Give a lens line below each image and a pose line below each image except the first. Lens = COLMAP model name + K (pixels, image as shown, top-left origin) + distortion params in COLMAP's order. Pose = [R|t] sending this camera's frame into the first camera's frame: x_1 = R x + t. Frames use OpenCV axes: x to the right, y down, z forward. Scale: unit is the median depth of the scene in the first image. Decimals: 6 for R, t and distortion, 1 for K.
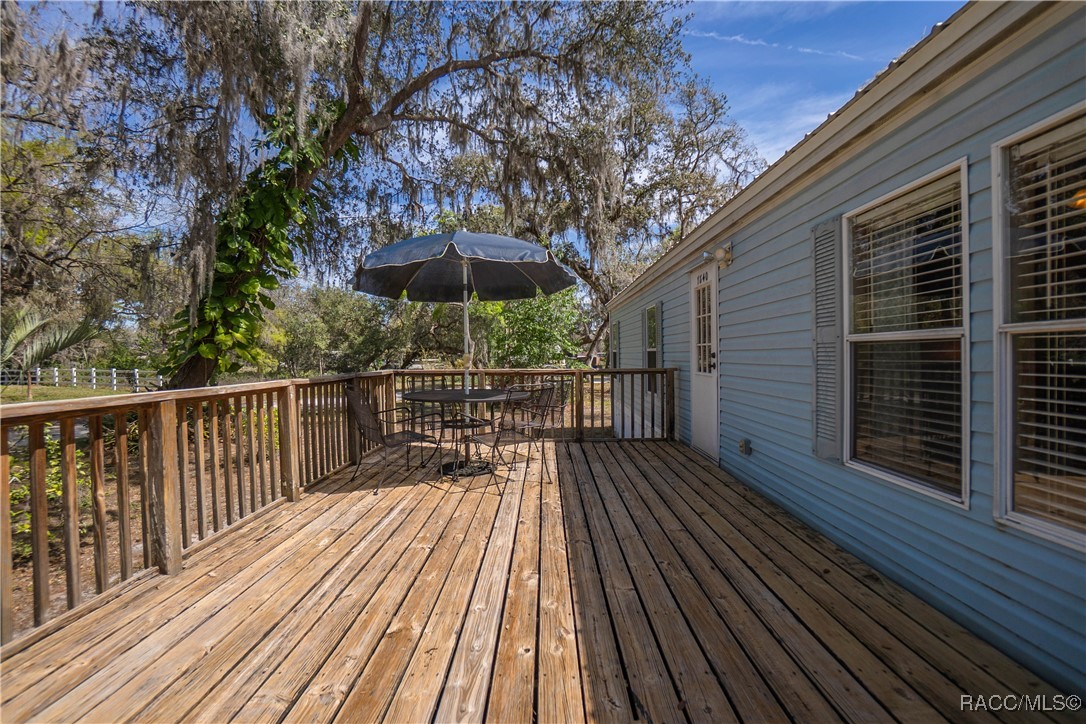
lens RADIAL K [[493.6, 0, 536.4], [0, 493.6, 362.1], [0, 0, 1]] dist [-0.033696, 0.003609]
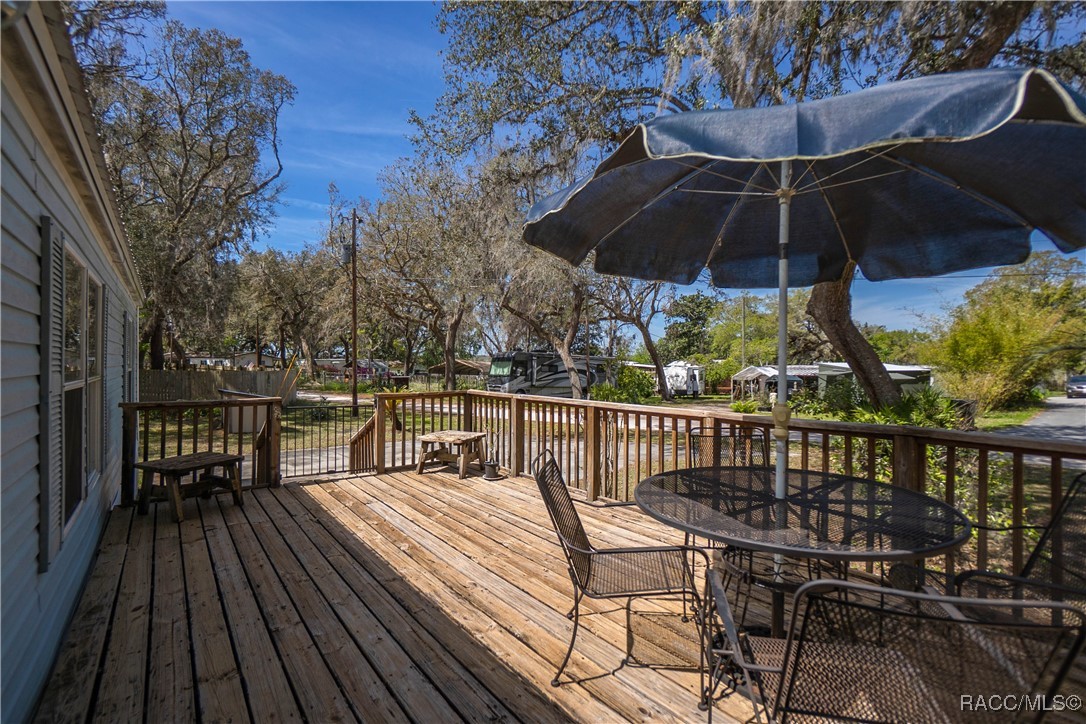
lens RADIAL K [[493.6, 0, 532.6], [0, 493.6, 360.4], [0, 0, 1]] dist [-0.033696, 0.003609]
pose [[-0.784076, 0.003178, -0.620657, 0.479641], [-0.004718, 0.999927, 0.011080, -0.094555], [0.620647, 0.011616, -0.784004, 1.948181]]
